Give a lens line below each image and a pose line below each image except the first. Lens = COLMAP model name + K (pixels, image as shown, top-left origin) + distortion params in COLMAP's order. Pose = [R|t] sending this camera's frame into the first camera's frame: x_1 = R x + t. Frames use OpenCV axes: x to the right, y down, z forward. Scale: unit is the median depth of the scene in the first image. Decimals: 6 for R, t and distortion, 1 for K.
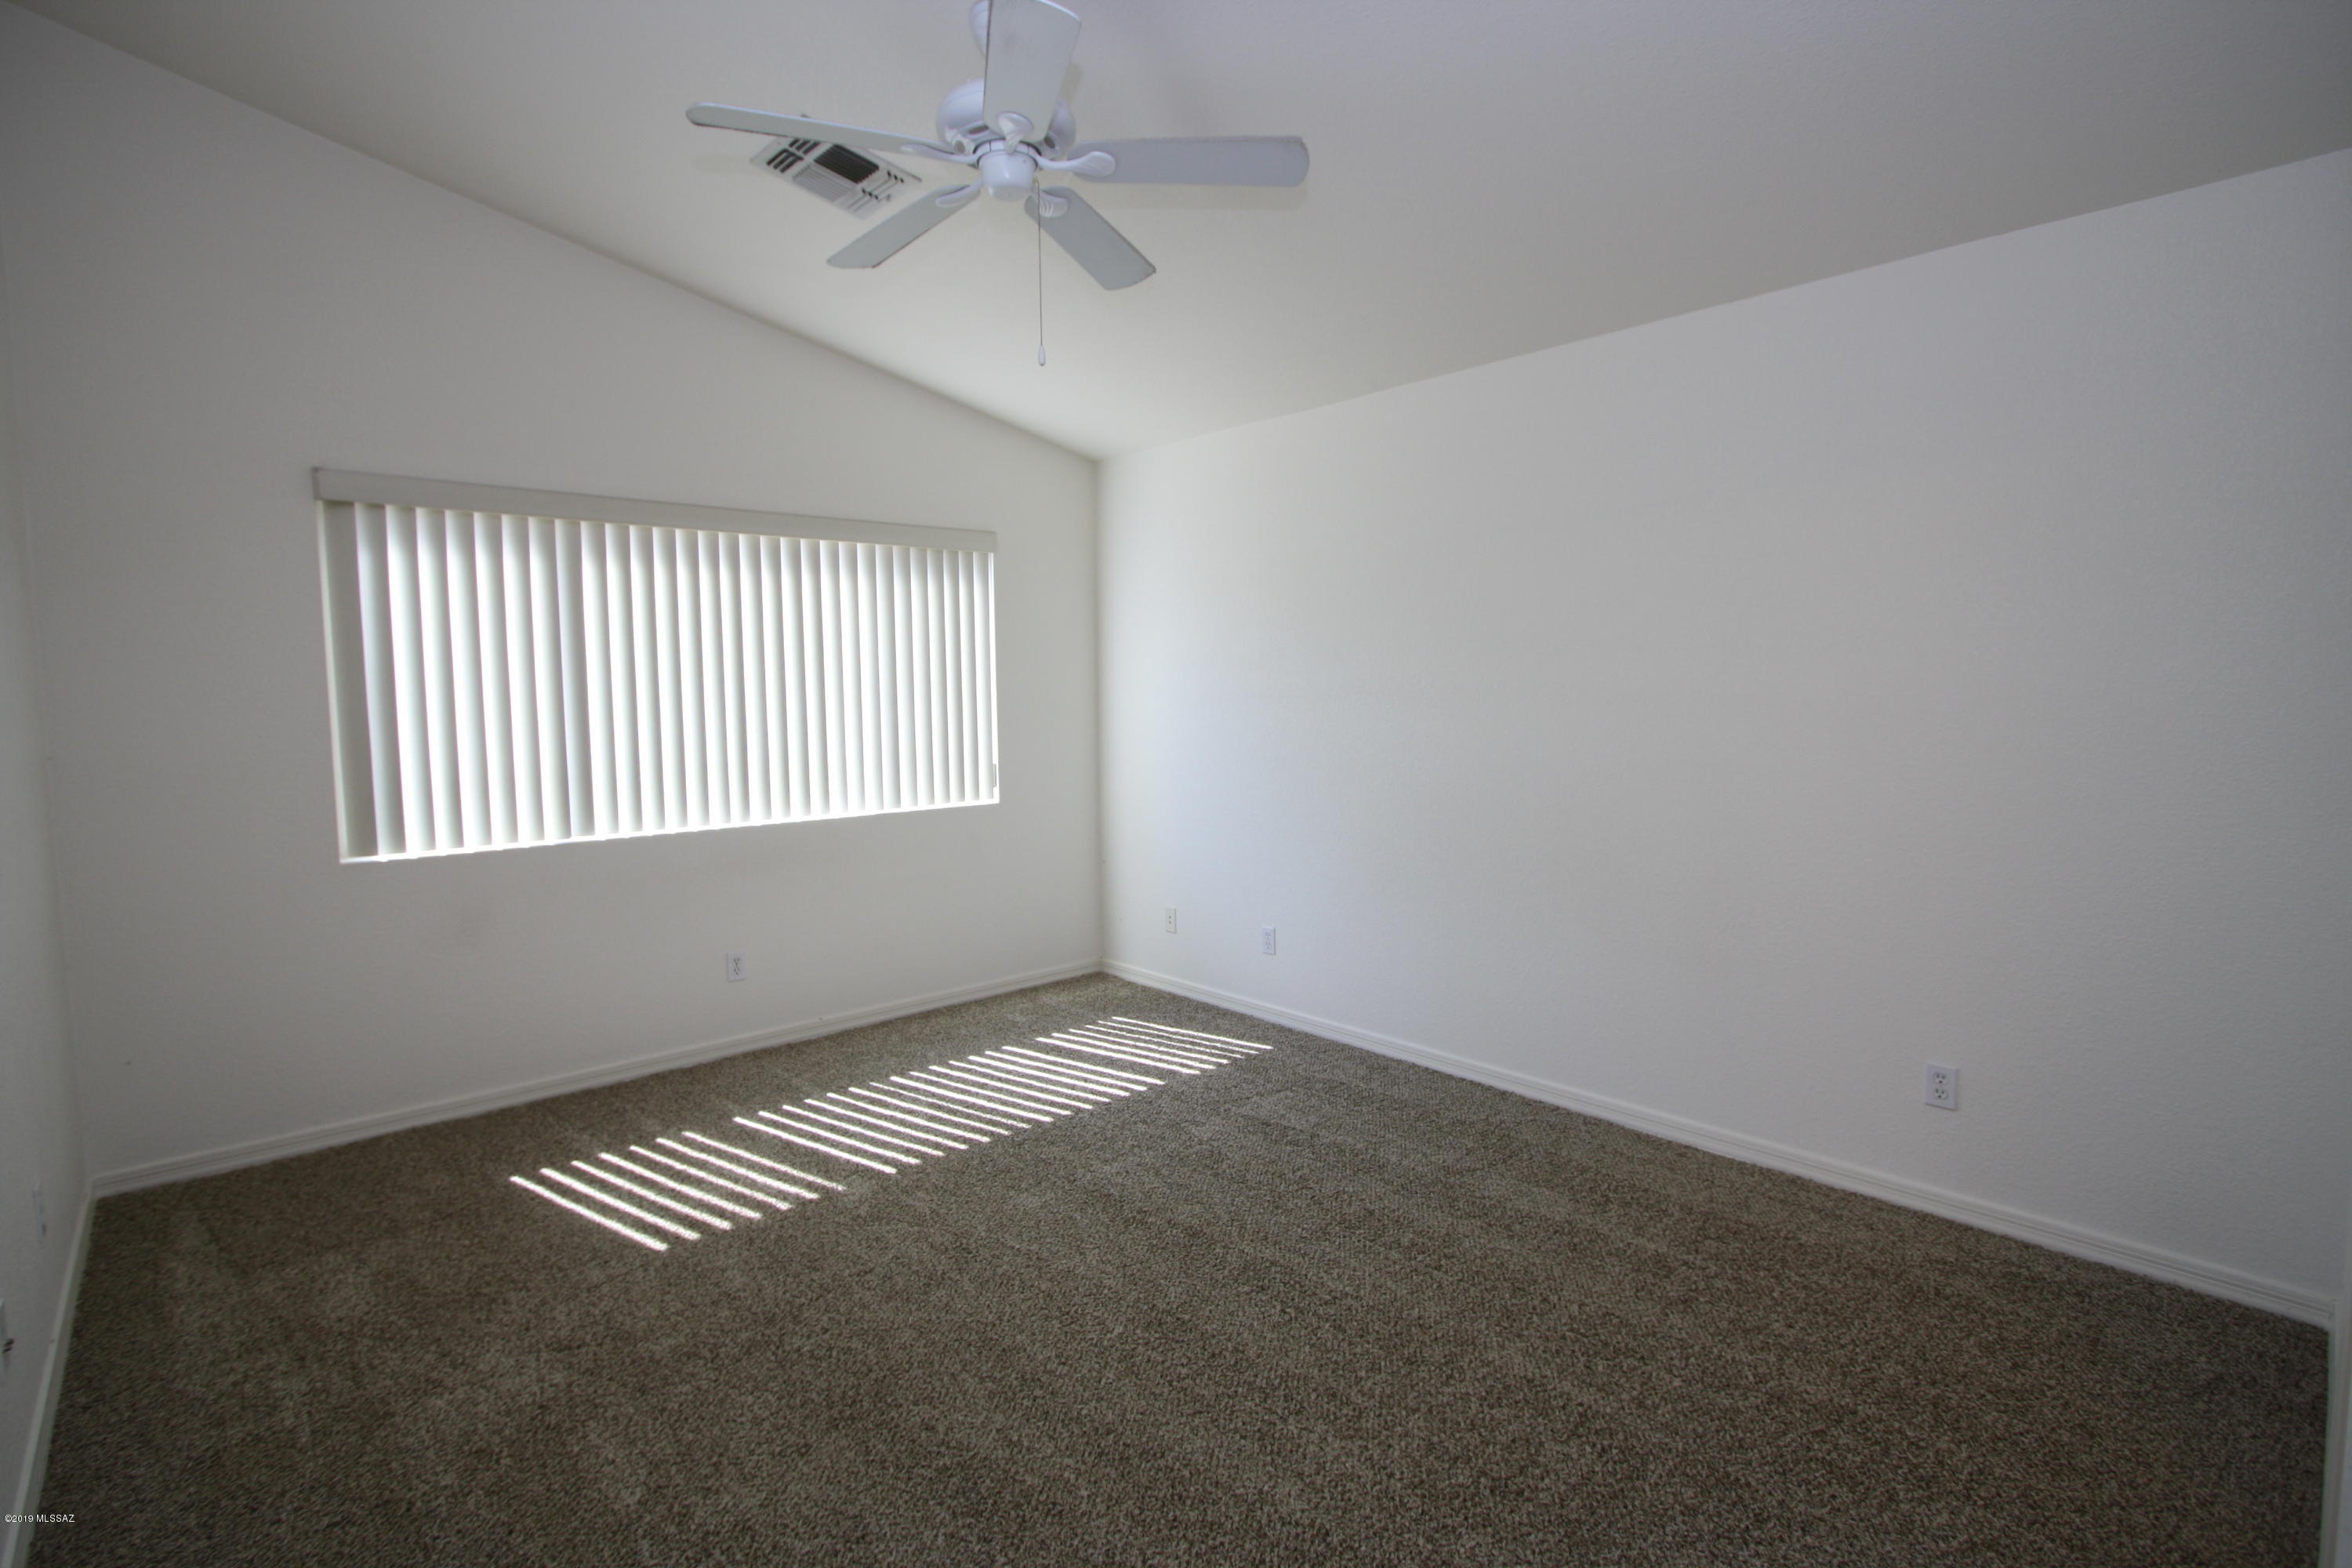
lens RADIAL K [[1100.3, 0, 1173.6], [0, 1100.3, 788.5], [0, 0, 1]] dist [-0.018067, 0.001955]
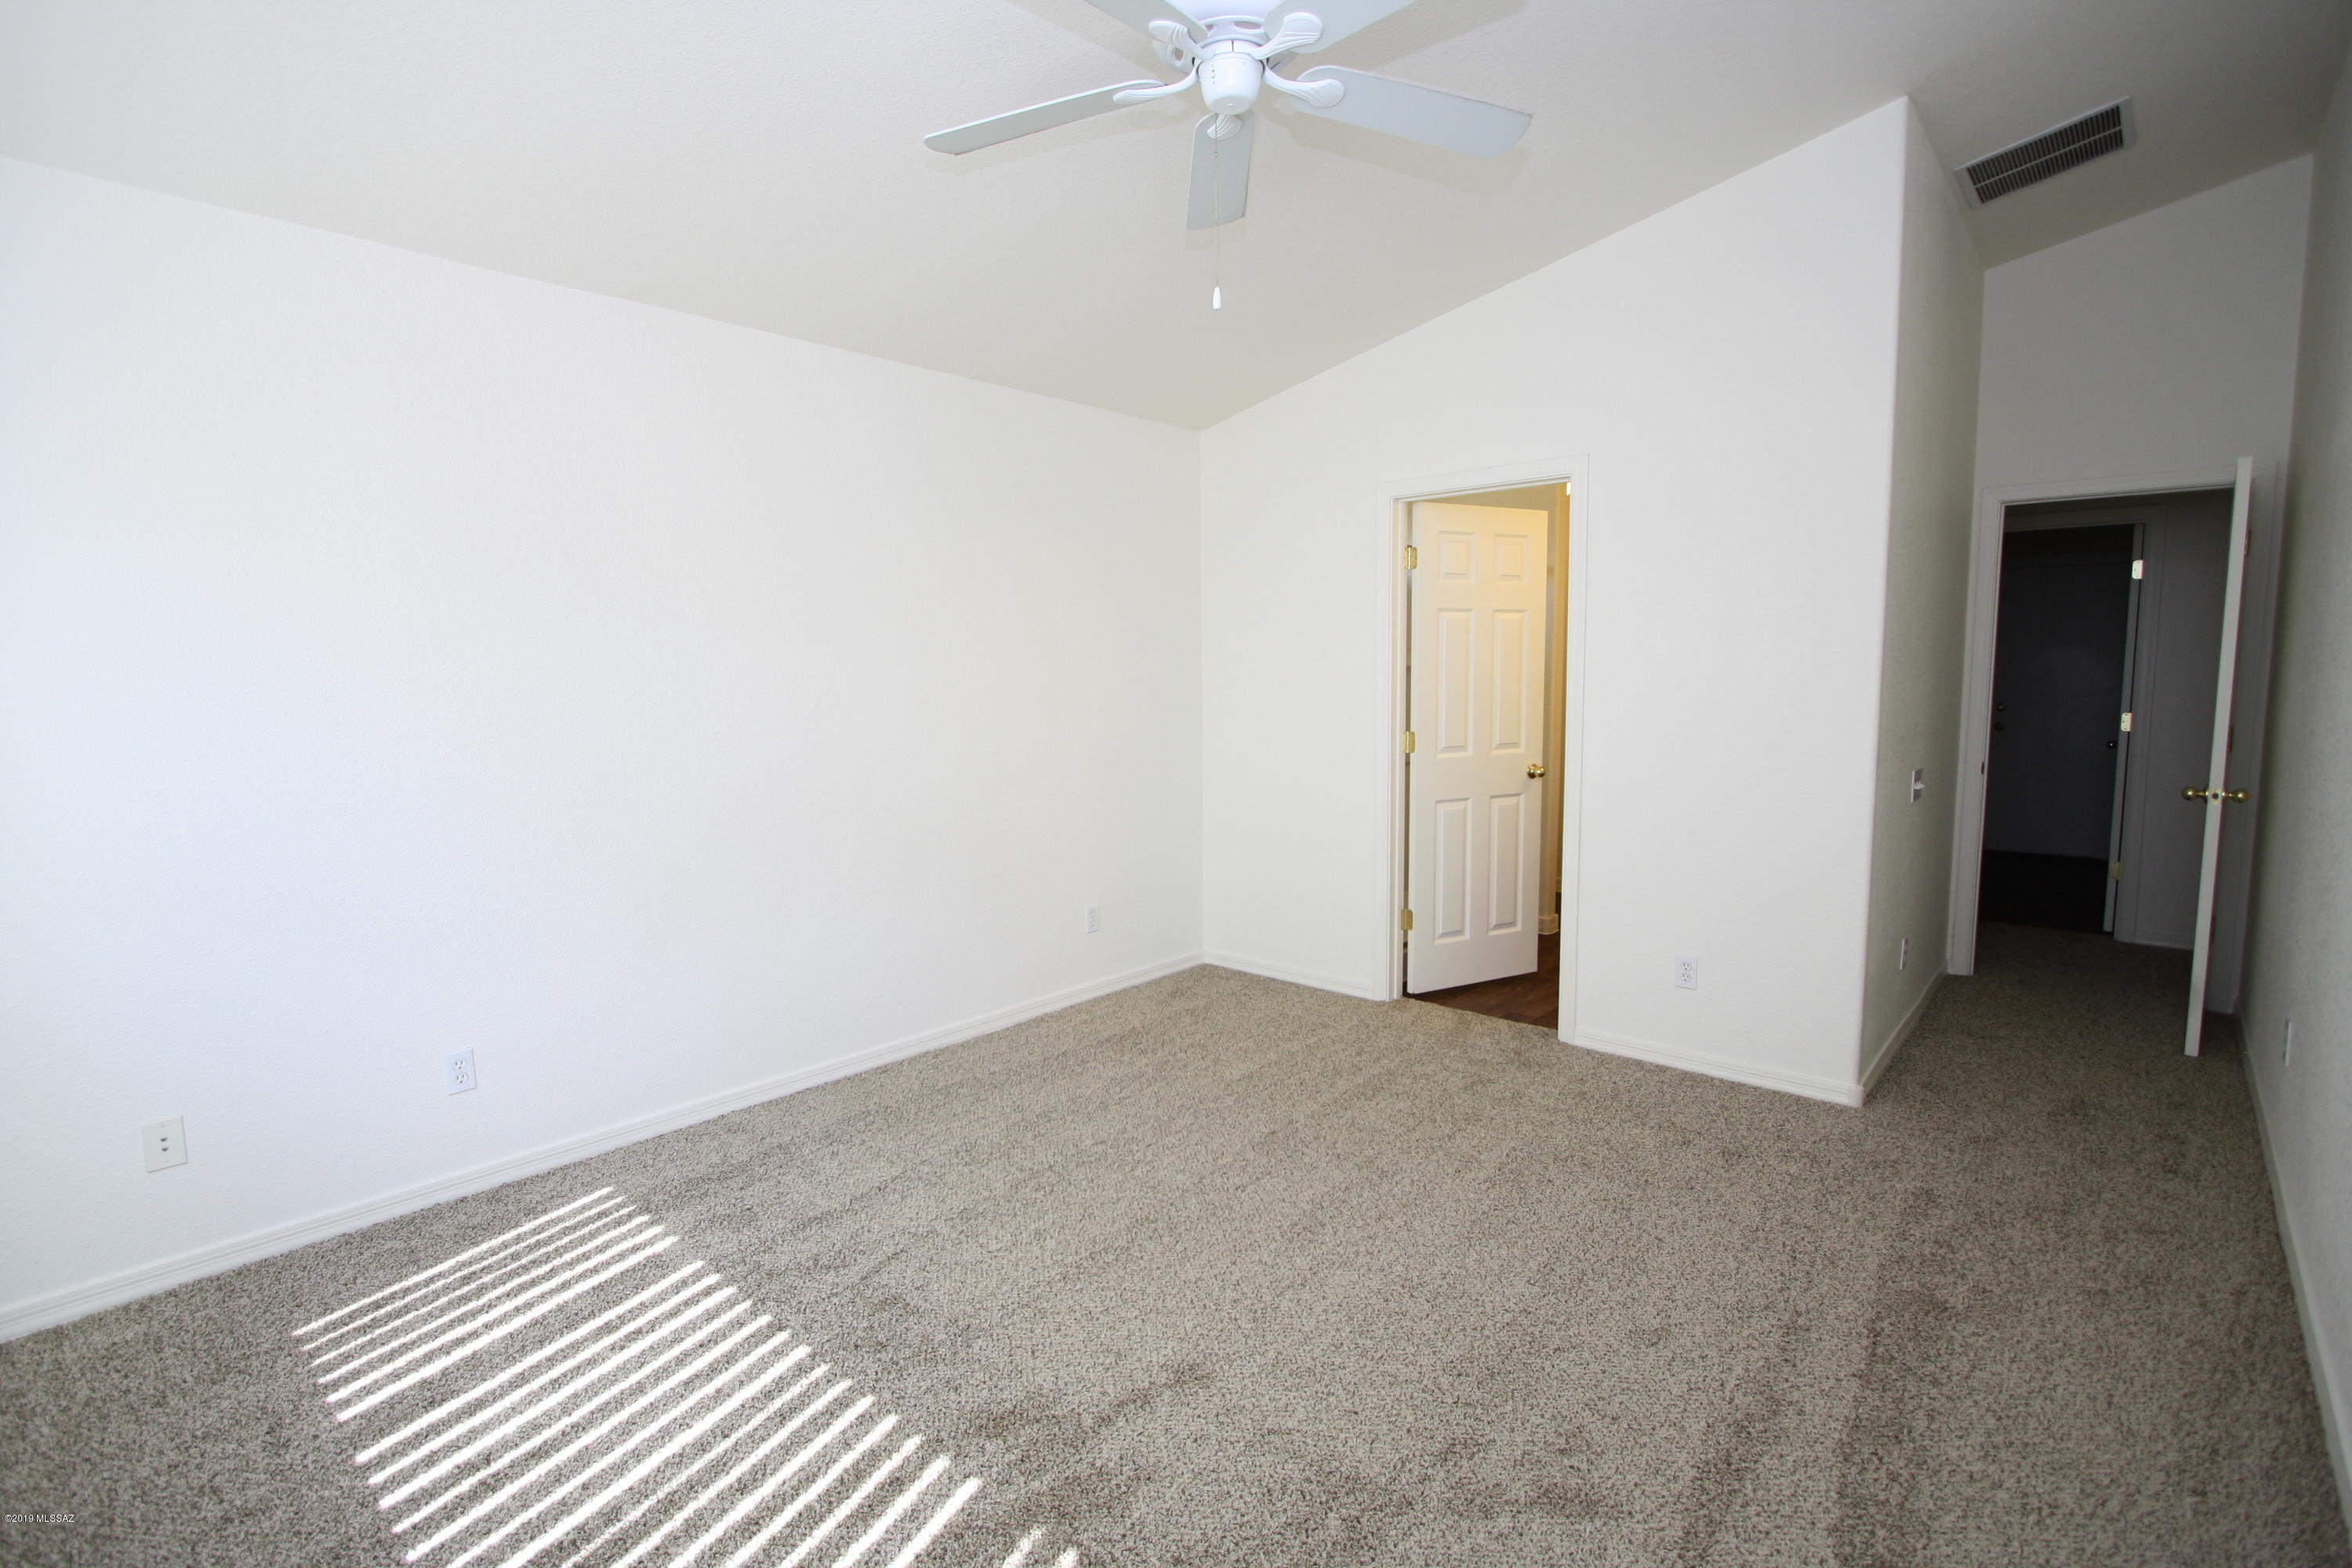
lens RADIAL K [[1100.3, 0, 1173.6], [0, 1100.3, 781.2], [0, 0, 1]] dist [-0.018067, 0.001955]
pose [[-0.125353, -0.084517, 0.988506, -0.644449], [0.093480, 0.990926, 0.096578, -0.055736], [-0.987698, 0.104512, -0.116315, 0.726456]]
